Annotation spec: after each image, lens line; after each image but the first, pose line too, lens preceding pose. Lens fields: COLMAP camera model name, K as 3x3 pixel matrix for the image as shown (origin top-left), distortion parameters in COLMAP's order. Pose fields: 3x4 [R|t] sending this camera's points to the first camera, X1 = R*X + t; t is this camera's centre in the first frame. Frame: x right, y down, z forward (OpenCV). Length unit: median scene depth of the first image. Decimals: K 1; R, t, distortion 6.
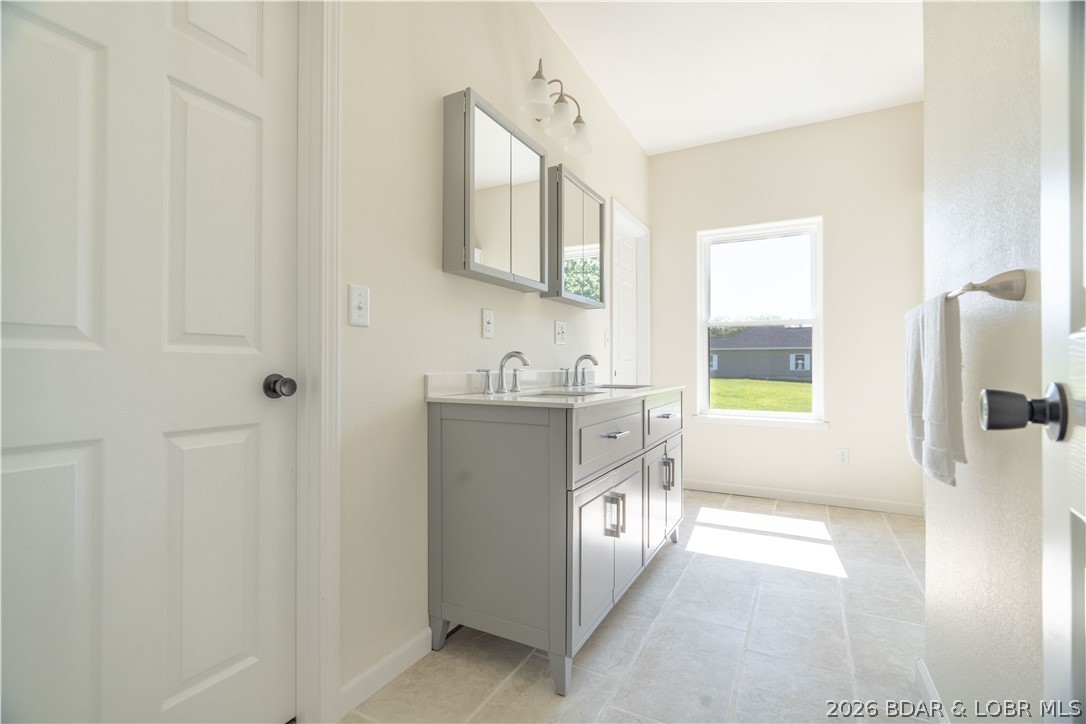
lens RADIAL K [[504.4, 0, 543.0], [0, 504.4, 362.0], [0, 0, 1]] dist [-0.000327, 0.000132]
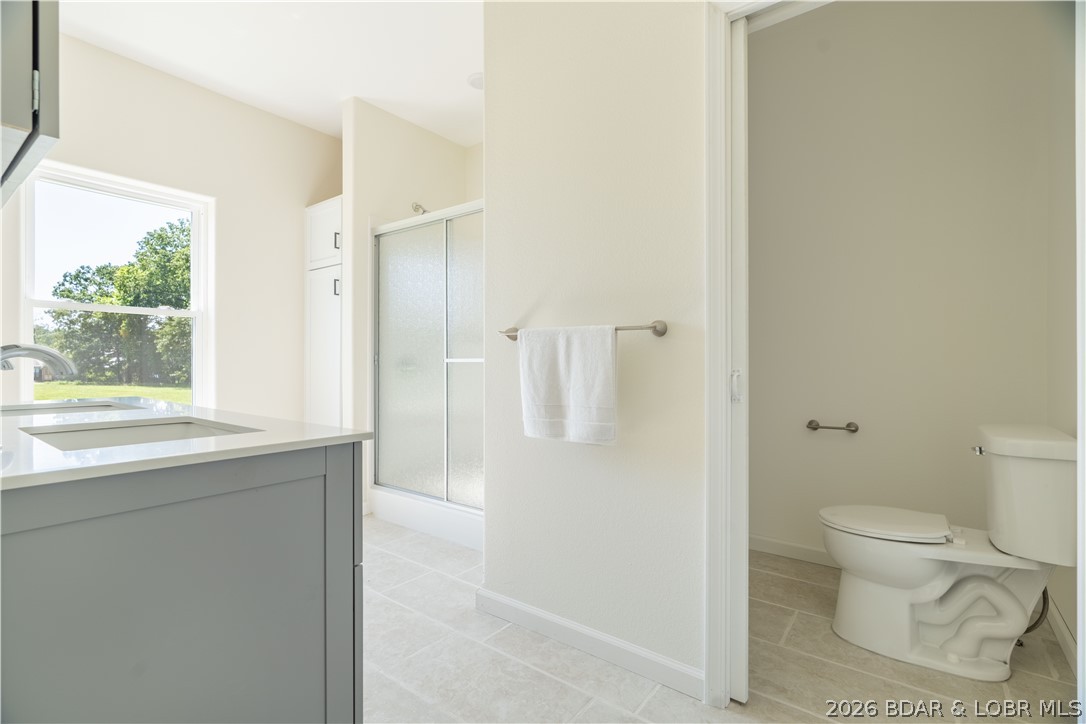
lens RADIAL K [[500.6, 0, 548.1], [0, 500.6, 361.7], [0, 0, 1]] dist [-0.001100, -0.000069]
pose [[0.155712, 0.000057, 0.987803, -0.418369], [-0.009847, 0.999950, 0.001494, -0.012126], [-0.987753, -0.009960, 0.155705, 0.488070]]
